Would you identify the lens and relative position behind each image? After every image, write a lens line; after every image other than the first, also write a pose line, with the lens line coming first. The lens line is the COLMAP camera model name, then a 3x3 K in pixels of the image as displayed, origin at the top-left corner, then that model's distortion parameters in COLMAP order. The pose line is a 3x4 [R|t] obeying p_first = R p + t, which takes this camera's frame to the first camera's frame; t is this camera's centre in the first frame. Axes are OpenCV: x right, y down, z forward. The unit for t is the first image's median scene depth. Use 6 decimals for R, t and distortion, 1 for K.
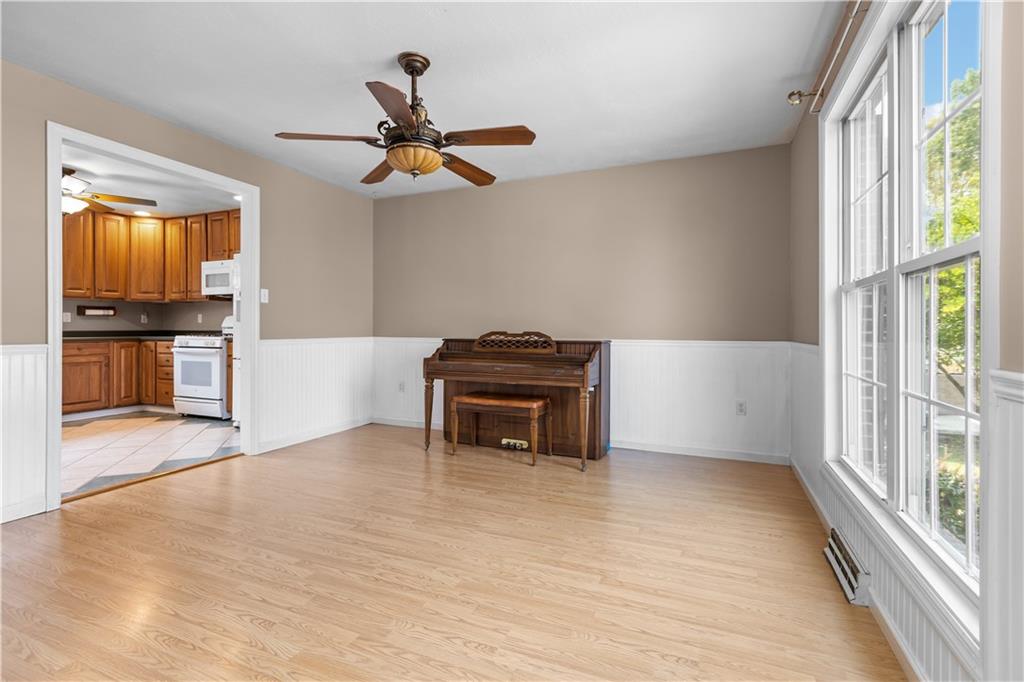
lens RADIAL K [[458.8, 0, 514.4], [0, 458.8, 337.6], [0, 0, 1]] dist [-0.001130, -0.000068]
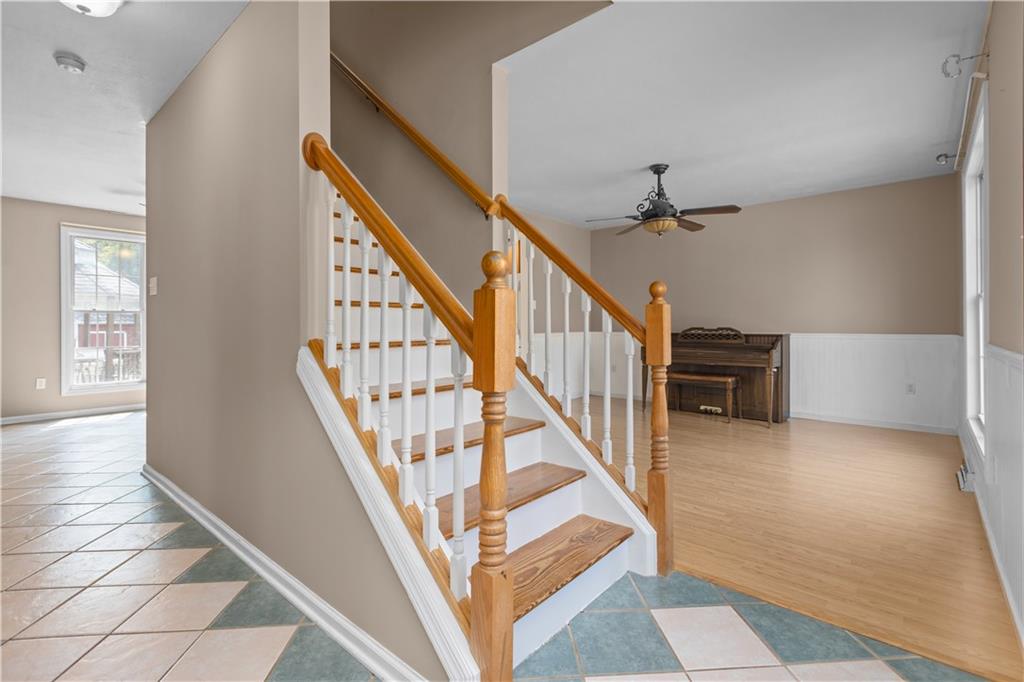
lens RADIAL K [[463.8, 0, 513.3], [0, 463.8, 329.9], [0, 0, 1]] dist [-0.001651, -0.000377]
pose [[0.949730, -0.002468, -0.313059, -0.134243], [-0.000012, 0.999969, -0.007920, 0.005604], [0.313069, 0.007526, 0.949701, -0.532657]]
